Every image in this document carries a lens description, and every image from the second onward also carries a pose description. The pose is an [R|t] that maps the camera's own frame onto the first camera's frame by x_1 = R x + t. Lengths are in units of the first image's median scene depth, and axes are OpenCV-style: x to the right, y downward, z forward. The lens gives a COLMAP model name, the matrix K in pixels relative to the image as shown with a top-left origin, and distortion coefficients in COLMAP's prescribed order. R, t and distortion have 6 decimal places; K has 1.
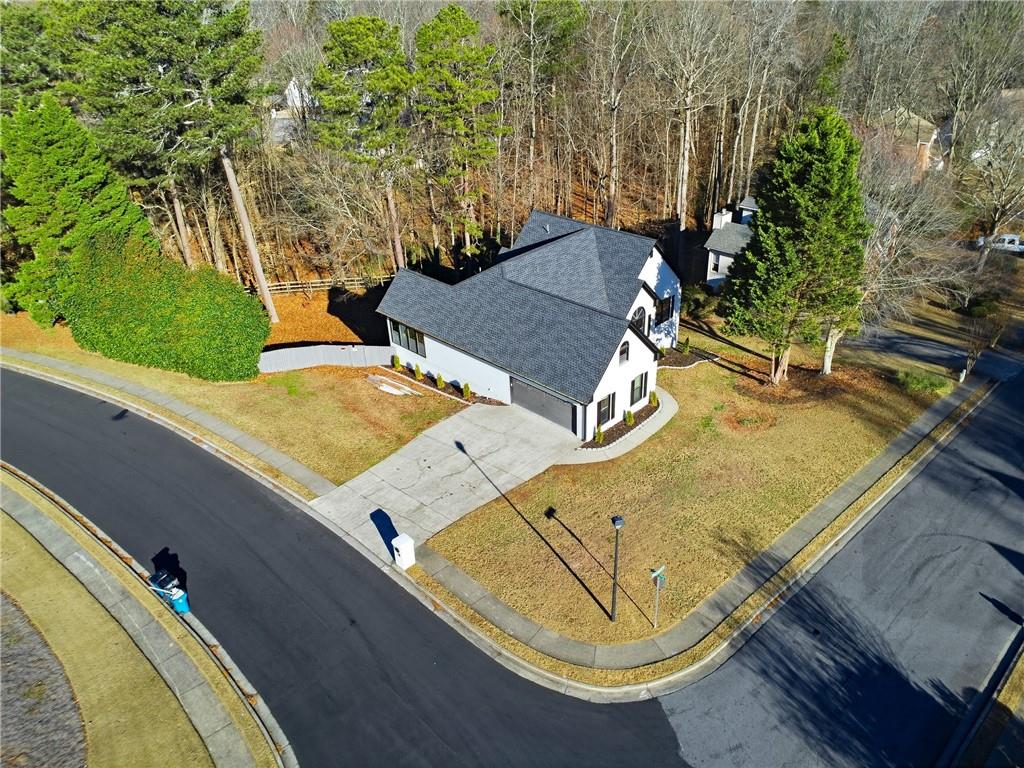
lens RADIAL K [[742.0, 0, 504.9], [0, 742.0, 385.5], [0, 0, 1]] dist [-0.033082, 0.004594]
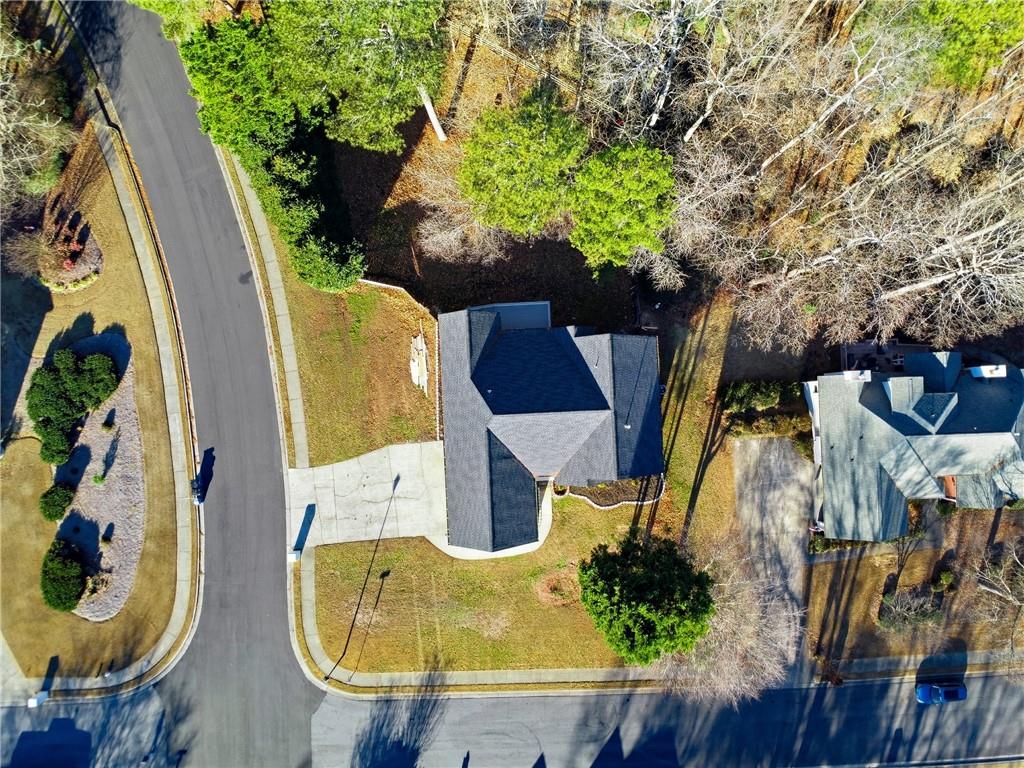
lens RADIAL K [[742.0, 0, 504.9], [0, 742.0, 385.5], [0, 0, 1]] dist [-0.033082, 0.004594]
pose [[0.746656, 0.665208, 0.001675, -0.021061], [-0.347709, 0.388134, 0.853493, -1.386762], [0.567101, -0.637848, 0.521101, 0.458642]]
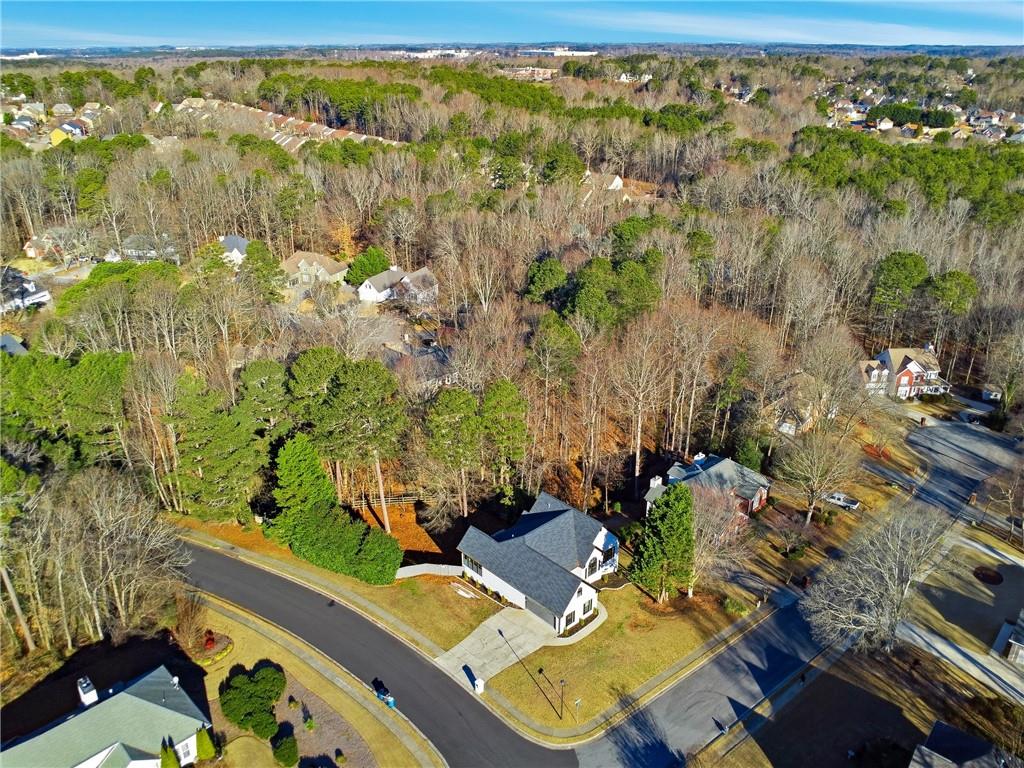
lens RADIAL K [[785.4, 0, 493.0], [0, 785.4, 384.1], [0, 0, 1]] dist [-0.023751, 0.002752]
pose [[0.998347, 0.046073, -0.034360, -0.037650], [-0.049666, 0.992431, -0.112312, -0.373345], [0.028925, 0.113833, 0.993079, -1.314851]]
